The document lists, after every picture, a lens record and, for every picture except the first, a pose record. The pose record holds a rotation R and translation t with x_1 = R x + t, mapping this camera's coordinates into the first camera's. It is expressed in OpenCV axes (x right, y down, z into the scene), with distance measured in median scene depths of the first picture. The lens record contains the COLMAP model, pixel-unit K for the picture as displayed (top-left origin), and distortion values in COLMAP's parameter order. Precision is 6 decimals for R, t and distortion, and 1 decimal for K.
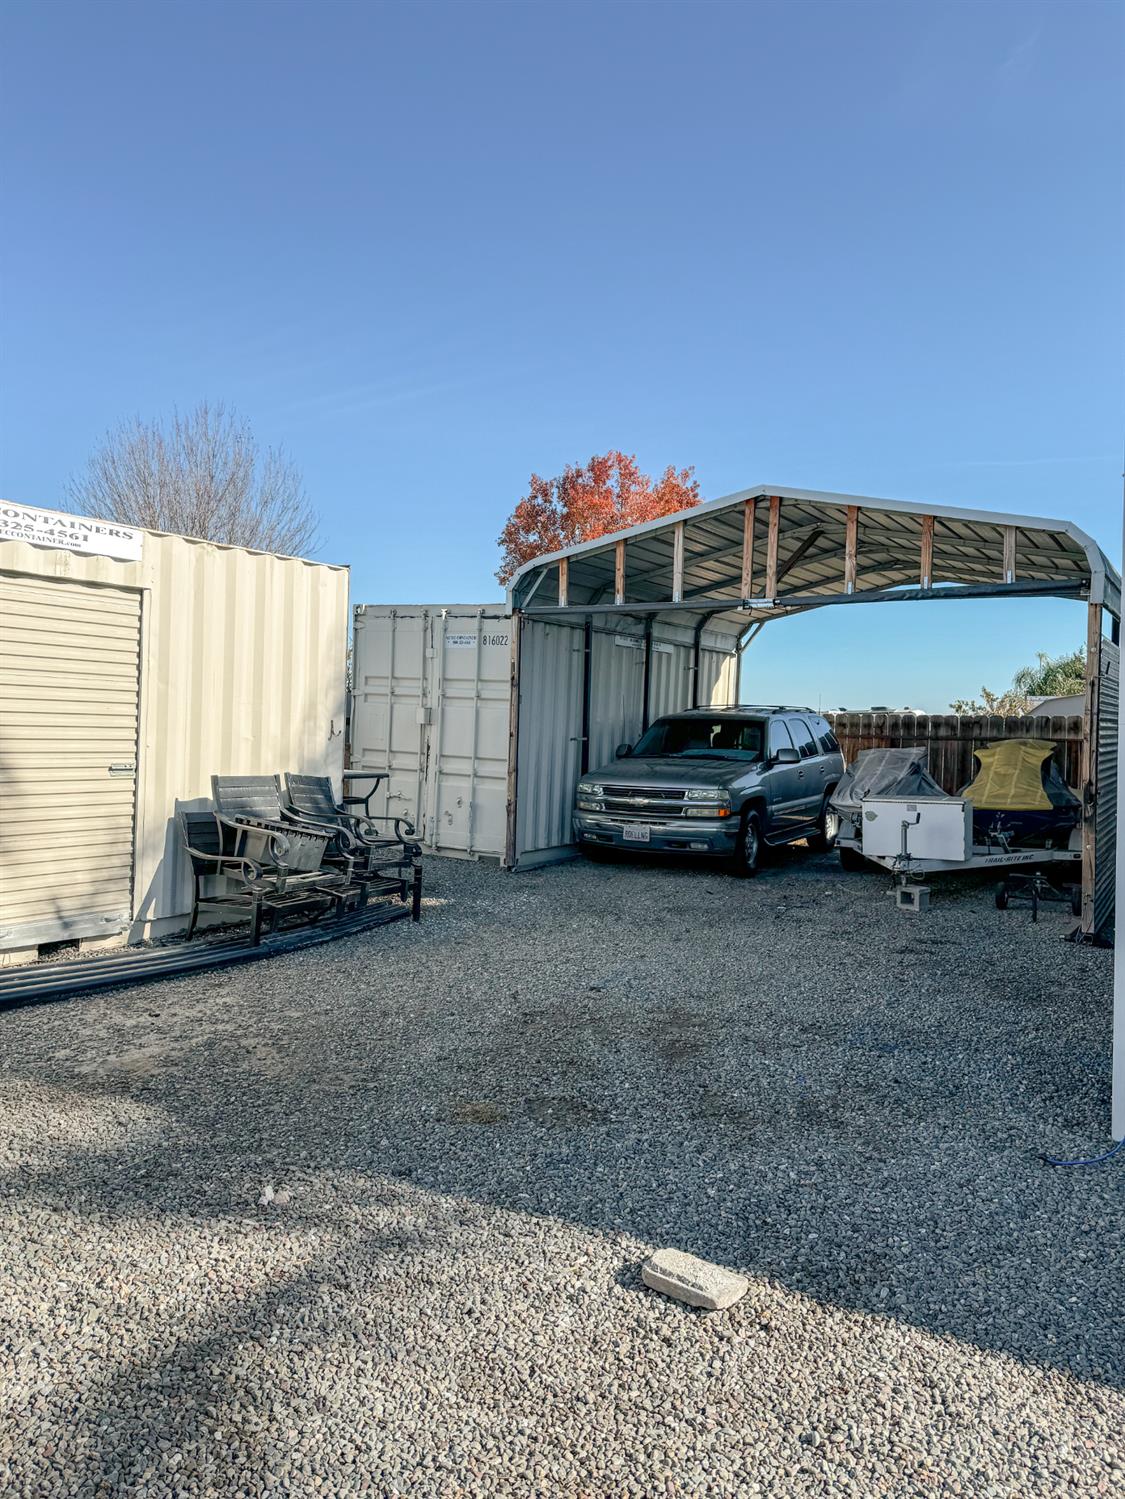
lens RADIAL K [[1057.6, 0, 566.2], [0, 1057.6, 746.3], [0, 0, 1]] dist [0.014322, -0.009450]
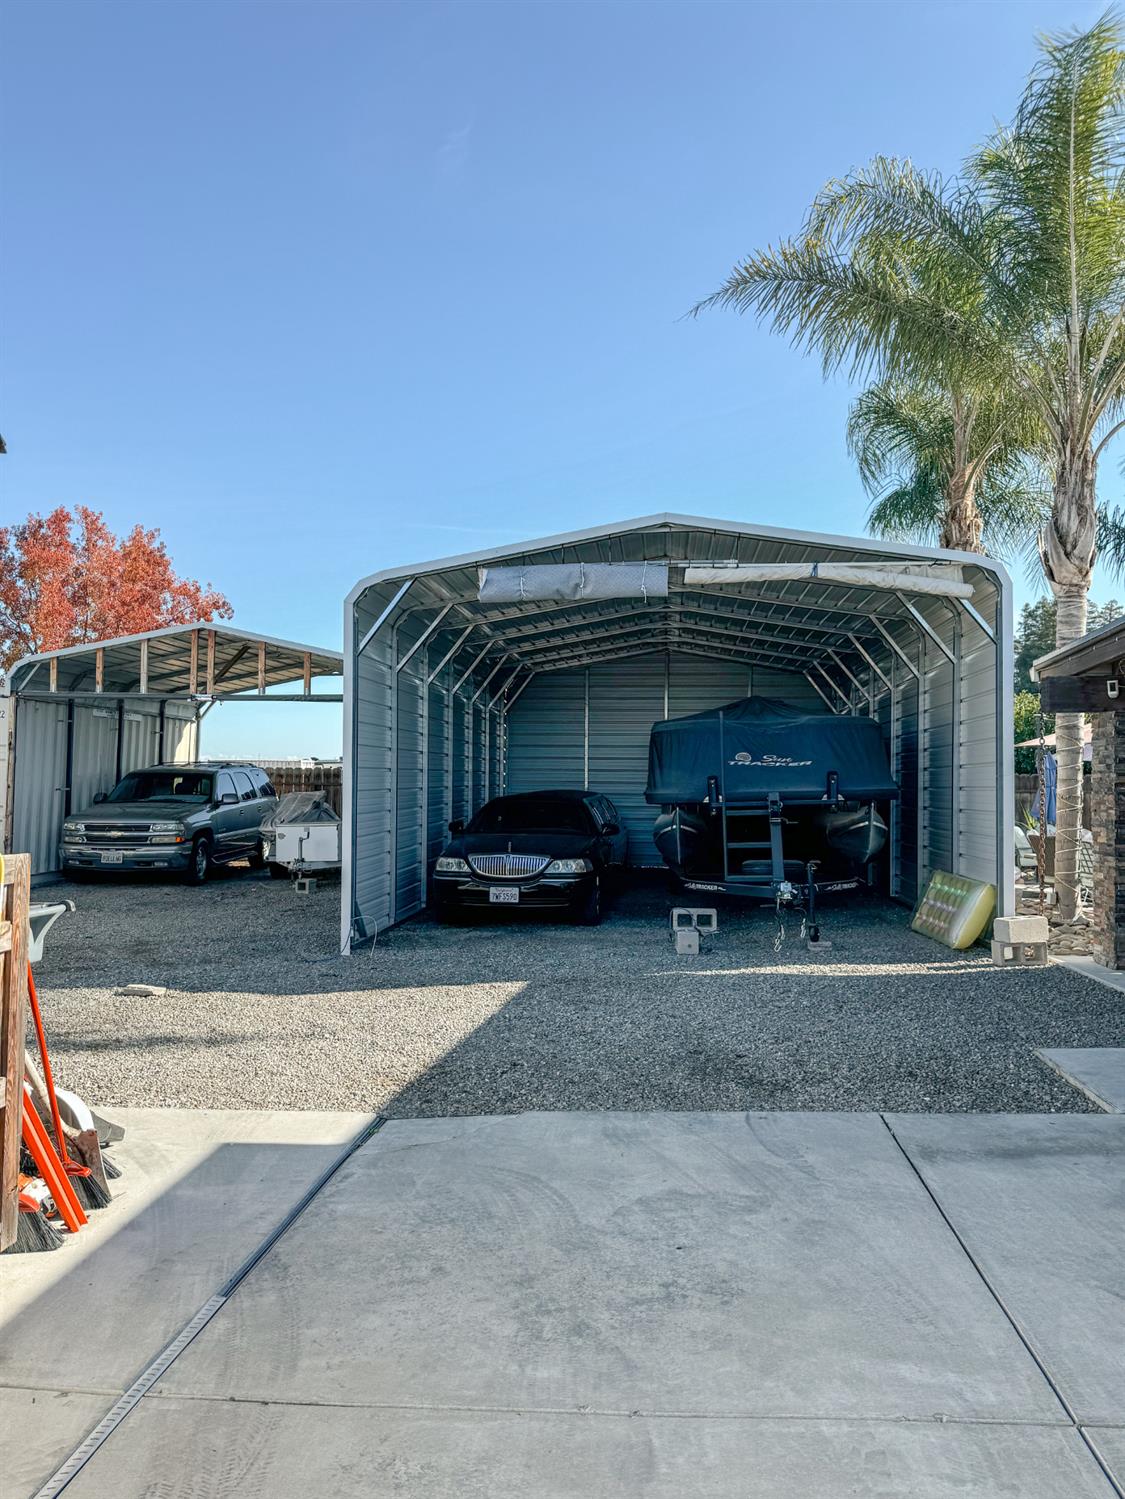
lens RADIAL K [[1057.6, 0, 577.6], [0, 1057.6, 743.3], [0, 0, 1]] dist [0.014322, -0.009450]
pose [[0.883043, 0.004183, 0.469273, -0.041855], [0.019527, 0.998767, -0.045648, 0.008633], [-0.468886, 0.049473, 0.881872, -0.453677]]
